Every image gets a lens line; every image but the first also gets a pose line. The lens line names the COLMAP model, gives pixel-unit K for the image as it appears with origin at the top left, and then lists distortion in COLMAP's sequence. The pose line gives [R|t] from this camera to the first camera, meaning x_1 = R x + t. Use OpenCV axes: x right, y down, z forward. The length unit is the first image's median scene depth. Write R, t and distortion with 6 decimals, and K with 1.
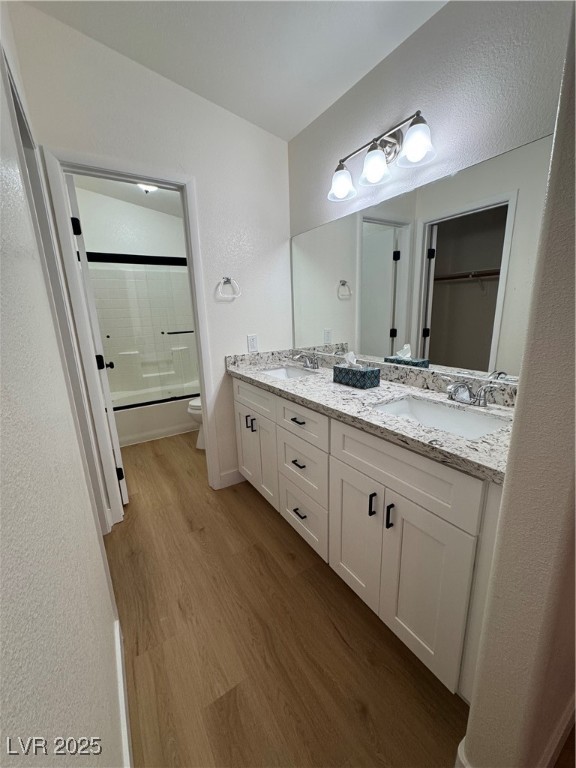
lens RADIAL K [[306.2, 0, 288.7], [0, 306.2, 385.1], [0, 0, 1]] dist [-0.002303, 0.000577]
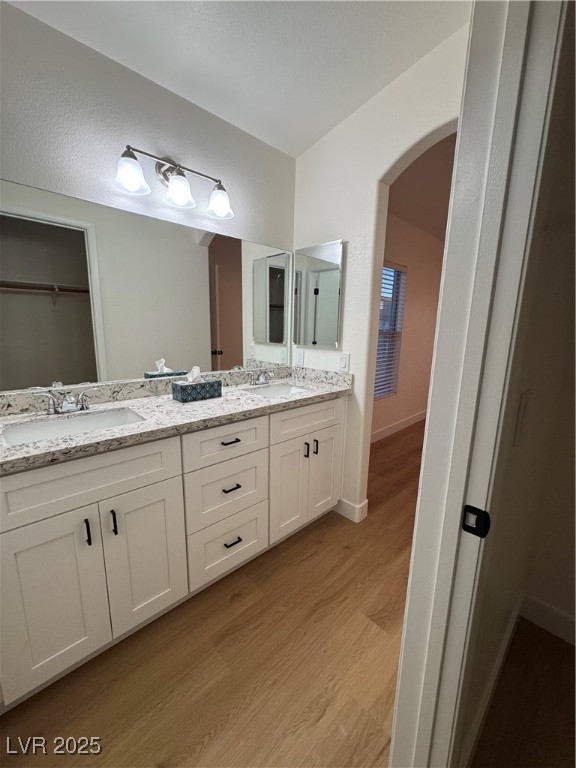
lens RADIAL K [[306.2, 0, 287.4], [0, 306.2, 382.8], [0, 0, 1]] dist [-0.002303, 0.000577]
pose [[-0.192904, -0.152402, 0.969310, -0.840883], [0.215014, 0.957289, 0.193303, -0.190062], [-0.957370, 0.245704, -0.151896, 0.892116]]
